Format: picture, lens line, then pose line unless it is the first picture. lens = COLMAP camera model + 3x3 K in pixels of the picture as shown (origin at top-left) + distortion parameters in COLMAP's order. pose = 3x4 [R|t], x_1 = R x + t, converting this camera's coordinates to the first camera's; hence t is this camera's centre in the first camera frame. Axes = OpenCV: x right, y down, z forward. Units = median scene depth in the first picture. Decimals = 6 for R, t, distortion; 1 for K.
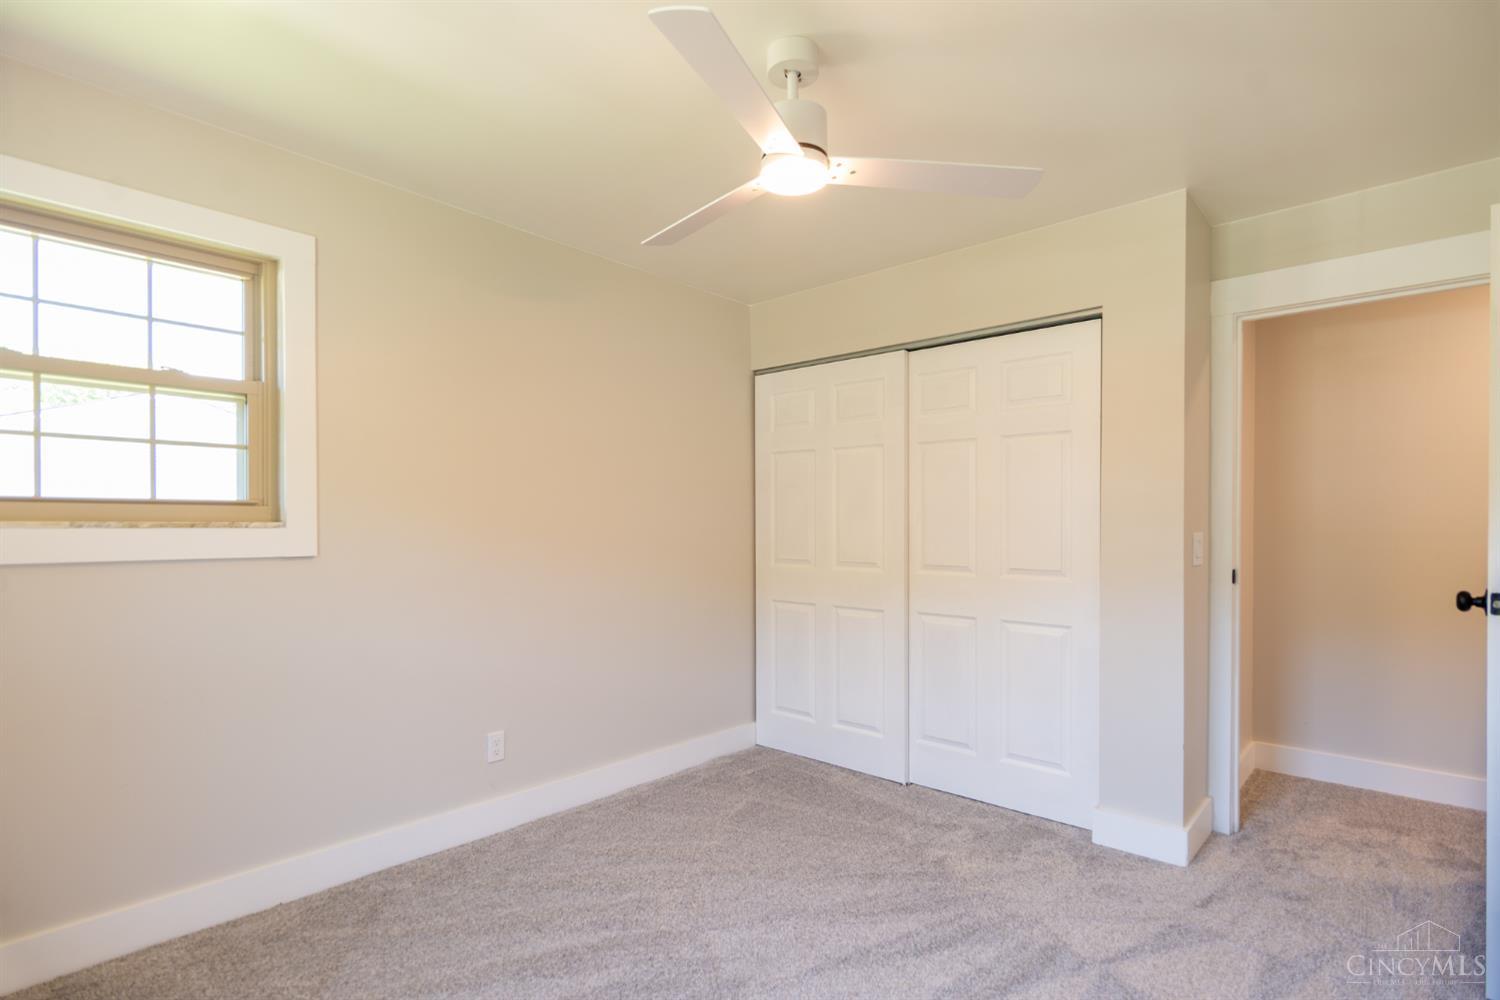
lens RADIAL K [[749.6, 0, 750.7], [0, 749.6, 525.7], [0, 0, 1]] dist [0.012803, 0.000403]
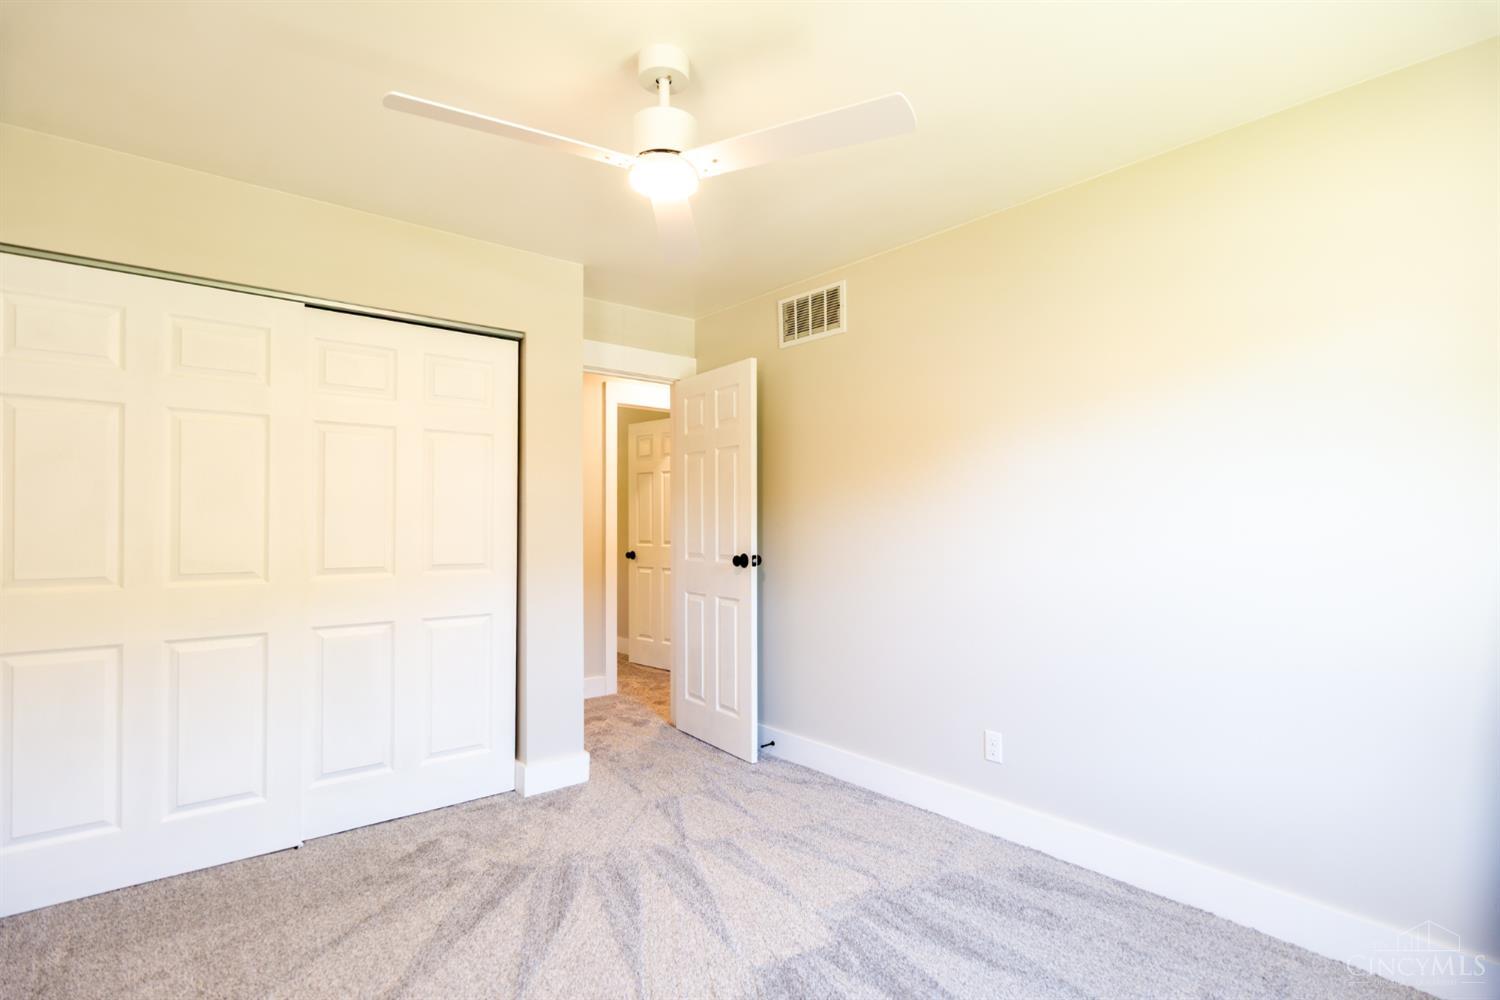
lens RADIAL K [[740.9, 0, 749.7], [0, 740.9, 511.9], [0, 0, 1]] dist [0.002583, -0.000130]
pose [[0.141104, 0.010164, 0.989943, -0.596182], [0.002593, 0.999940, -0.010636, -0.001055], [-0.989991, 0.004068, 0.141069, 0.480656]]
